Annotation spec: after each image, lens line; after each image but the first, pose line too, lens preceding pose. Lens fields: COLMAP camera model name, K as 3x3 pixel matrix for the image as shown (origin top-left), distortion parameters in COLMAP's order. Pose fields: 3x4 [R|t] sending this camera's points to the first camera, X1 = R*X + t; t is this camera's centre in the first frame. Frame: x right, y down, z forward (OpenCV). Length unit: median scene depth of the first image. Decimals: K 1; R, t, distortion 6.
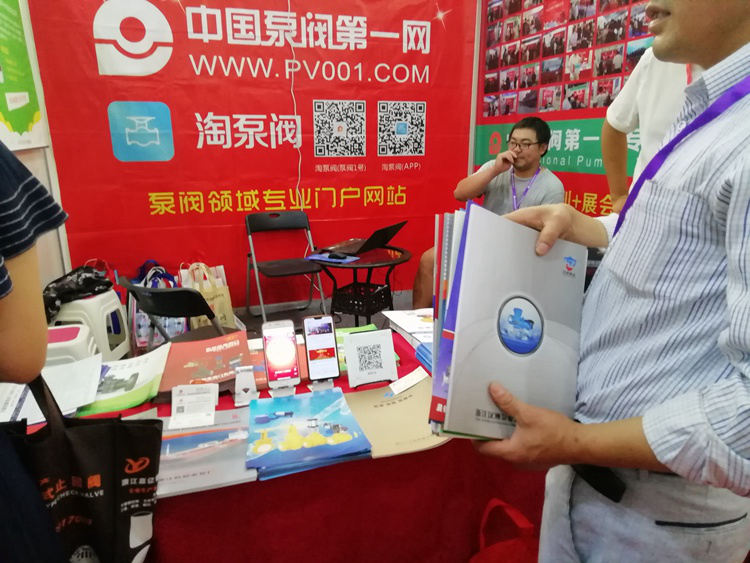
lens RADIAL K [[550.5, 0, 371.8], [0, 550.5, 284.5], [0, 0, 1]] dist [0.014748, 0.001773]
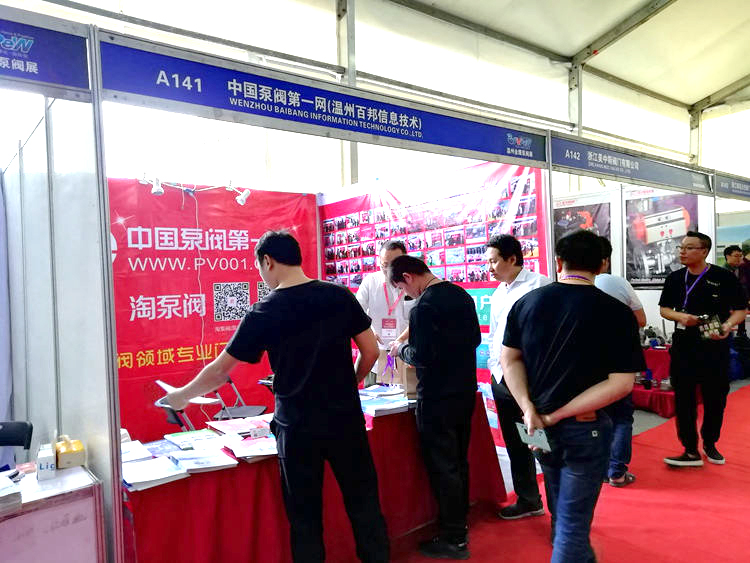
lens RADIAL K [[550.5, 0, 374.4], [0, 550.5, 281.6], [0, 0, 1]] dist [0.014748, 0.001773]
pose [[0.938495, -0.034440, 0.343571, -0.213834], [0.125410, 0.961063, -0.246231, 0.072396], [-0.321713, 0.274174, 0.906272, -0.461830]]
